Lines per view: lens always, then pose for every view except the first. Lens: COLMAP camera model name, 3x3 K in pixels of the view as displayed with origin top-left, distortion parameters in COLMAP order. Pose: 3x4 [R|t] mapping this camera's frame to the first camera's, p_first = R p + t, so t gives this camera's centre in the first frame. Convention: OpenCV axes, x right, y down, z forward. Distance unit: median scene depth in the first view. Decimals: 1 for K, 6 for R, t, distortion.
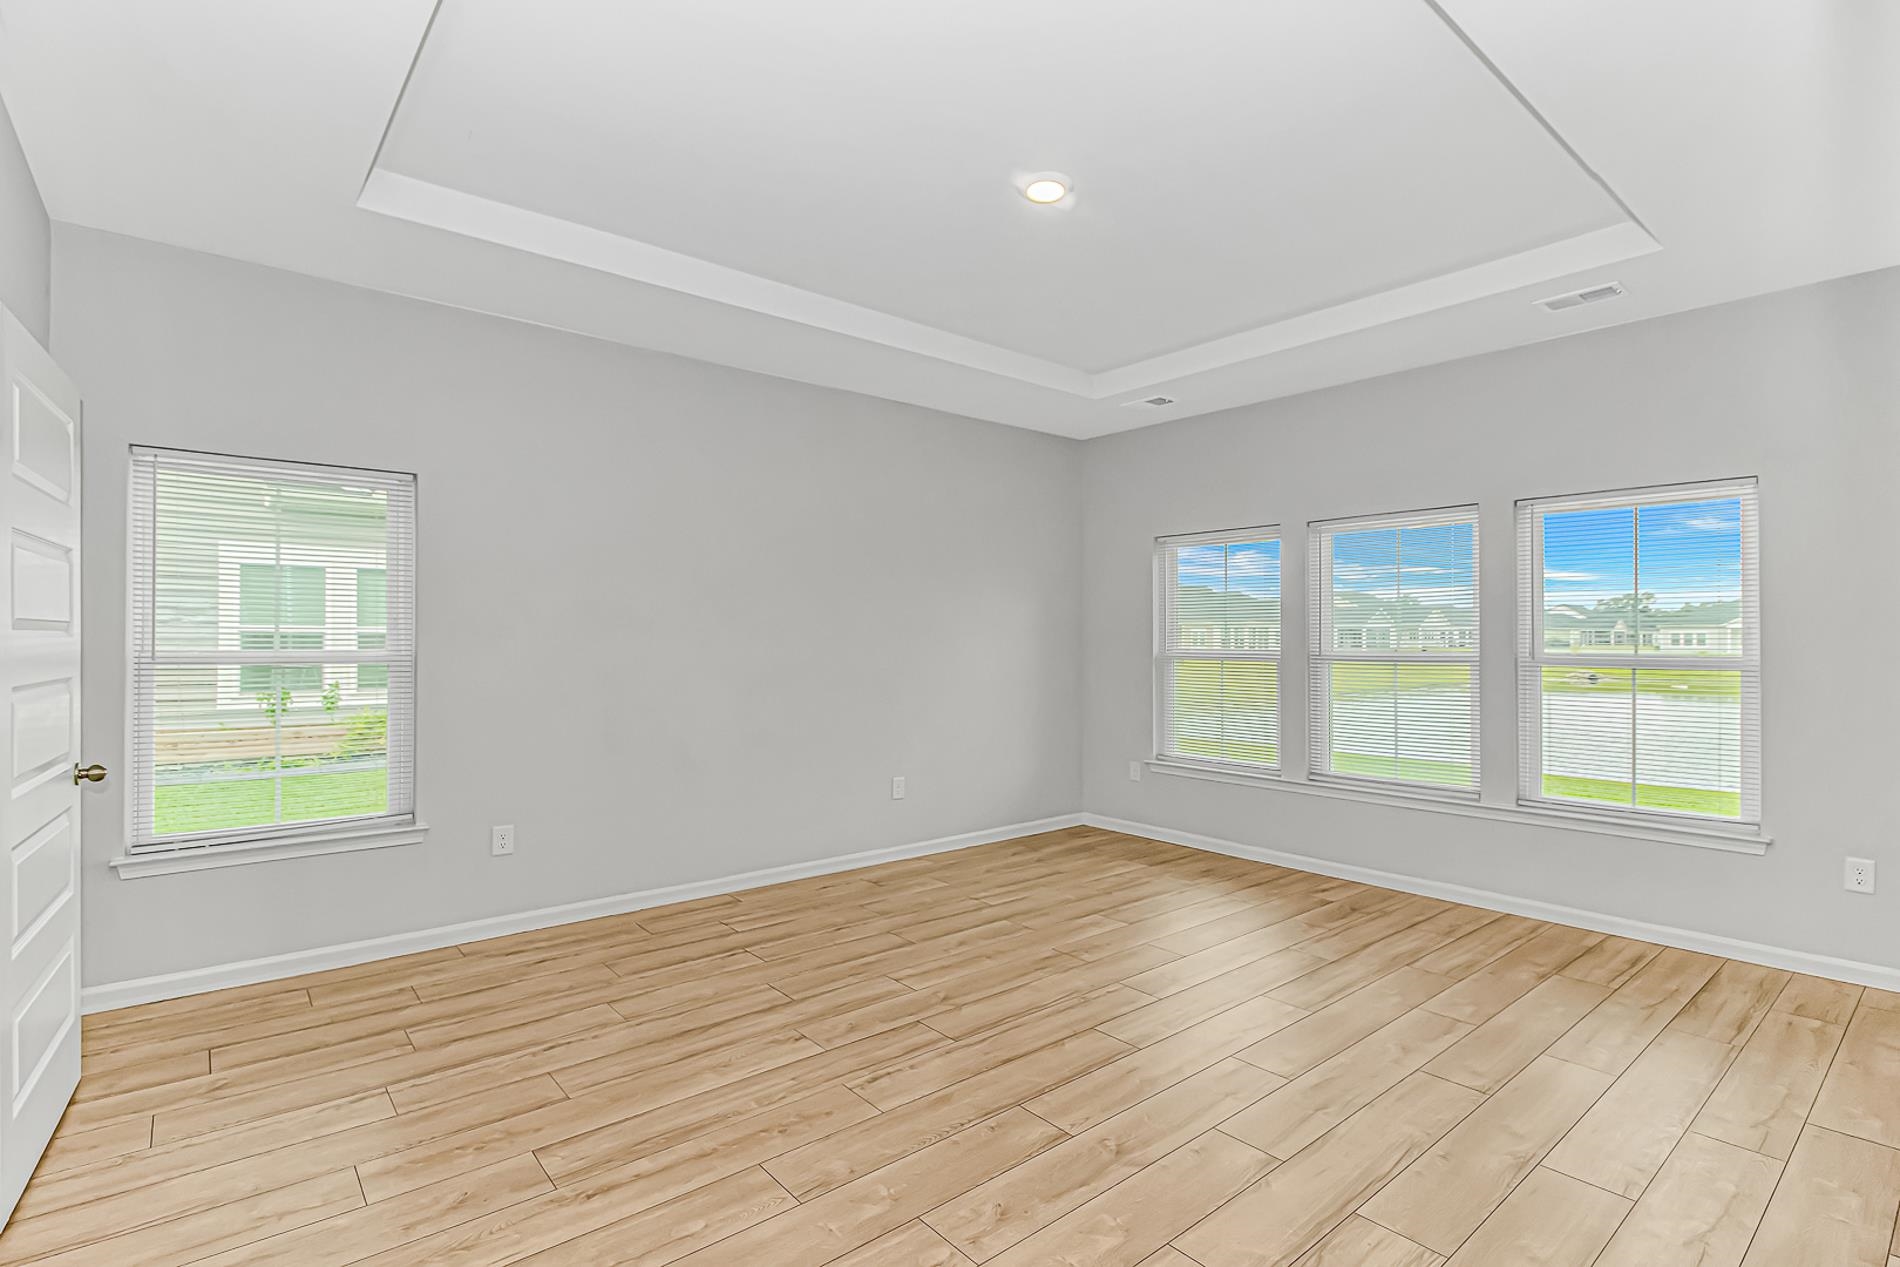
lens RADIAL K [[837.2, 0, 946.6], [0, 837.2, 636.6], [0, 0, 1]] dist [0.000238, -0.000348]
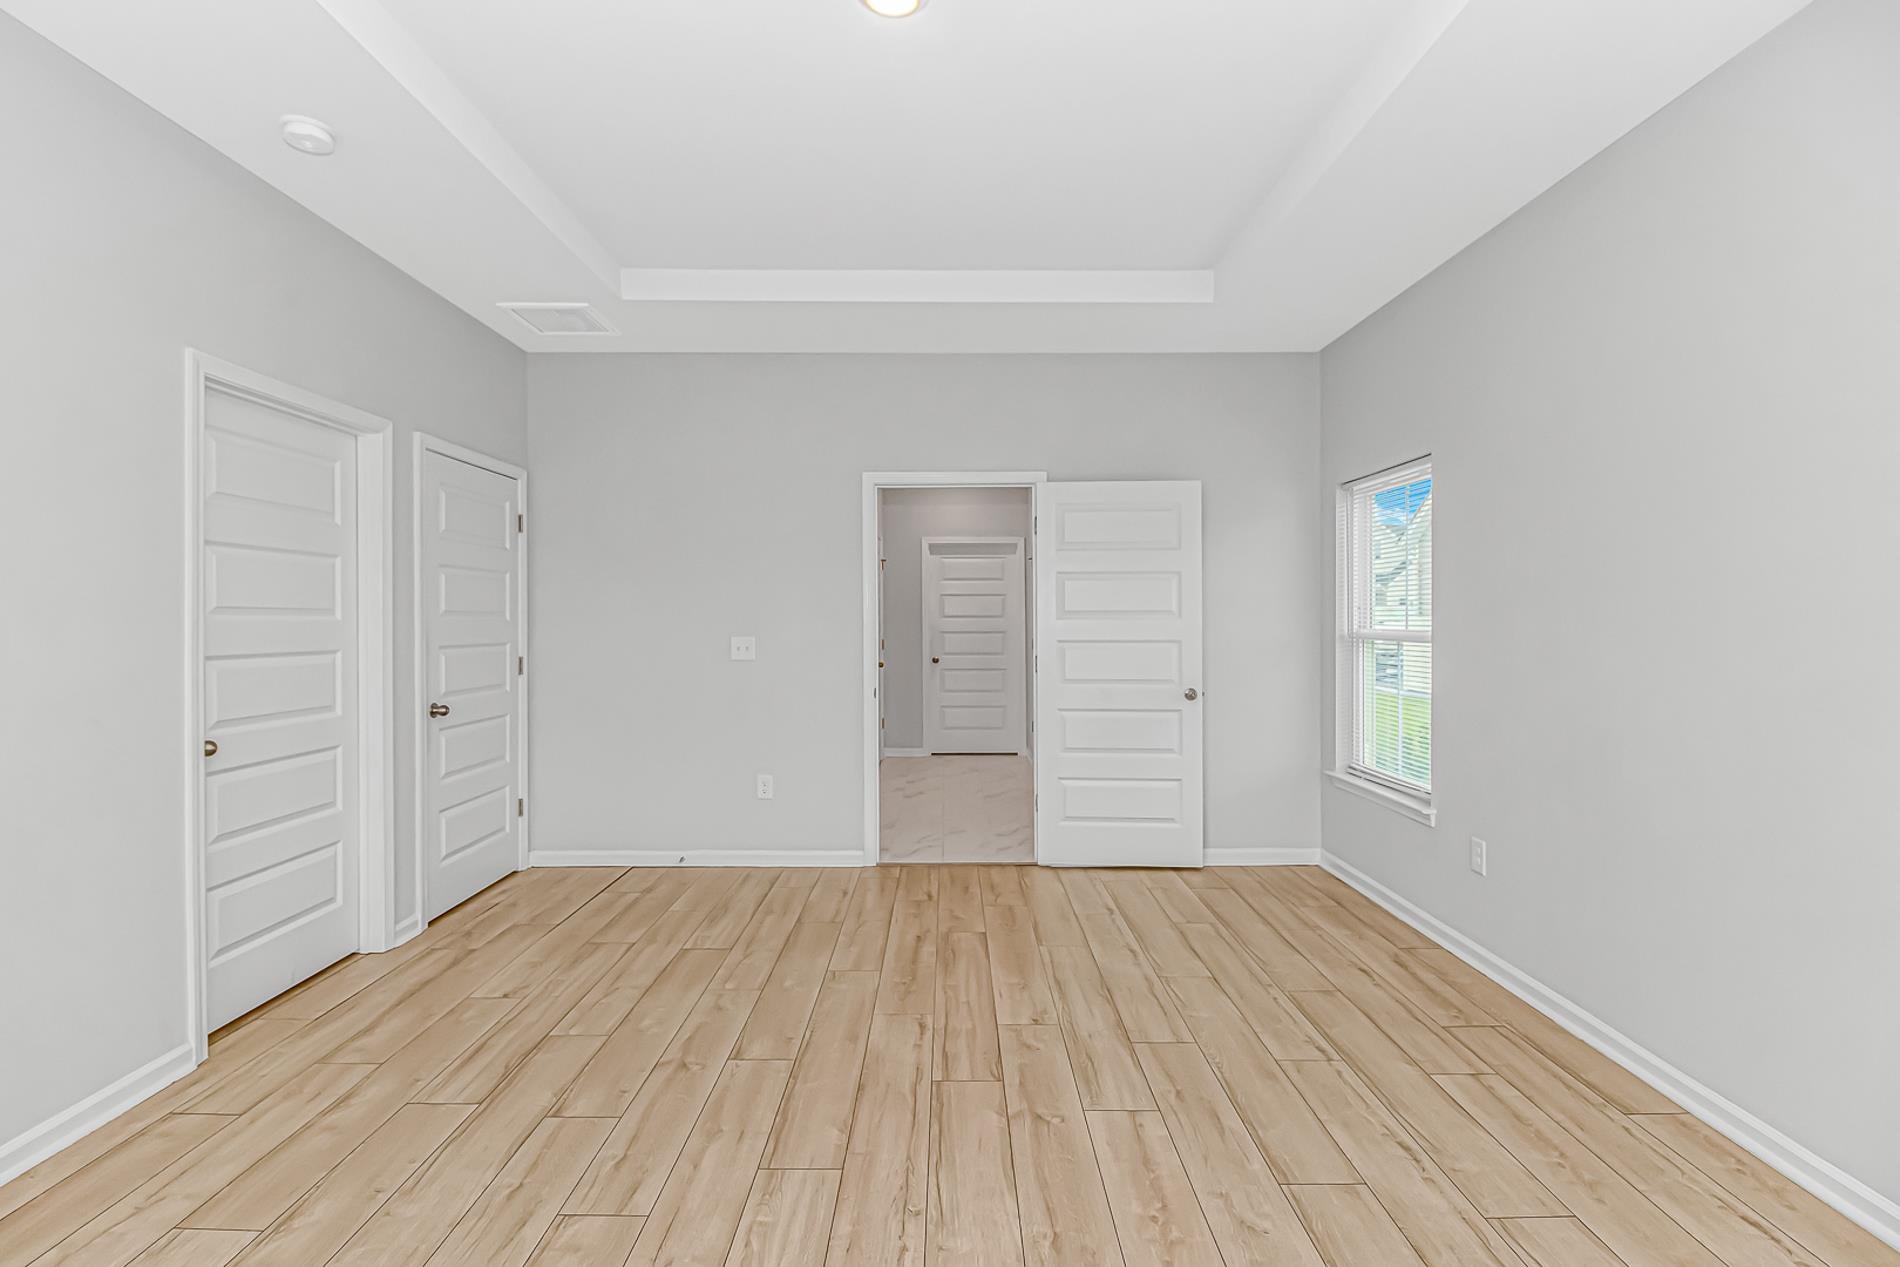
lens RADIAL K [[882.8, 0, 937.9], [0, 882.8, 632.3], [0, 0, 1]] dist [0.022554, -0.001443]
pose [[-0.615559, 0.014815, -0.787951, 0.711380], [0.008382, 0.999890, 0.012252, -0.004243], [0.788046, 0.000937, -0.615616, 1.515961]]
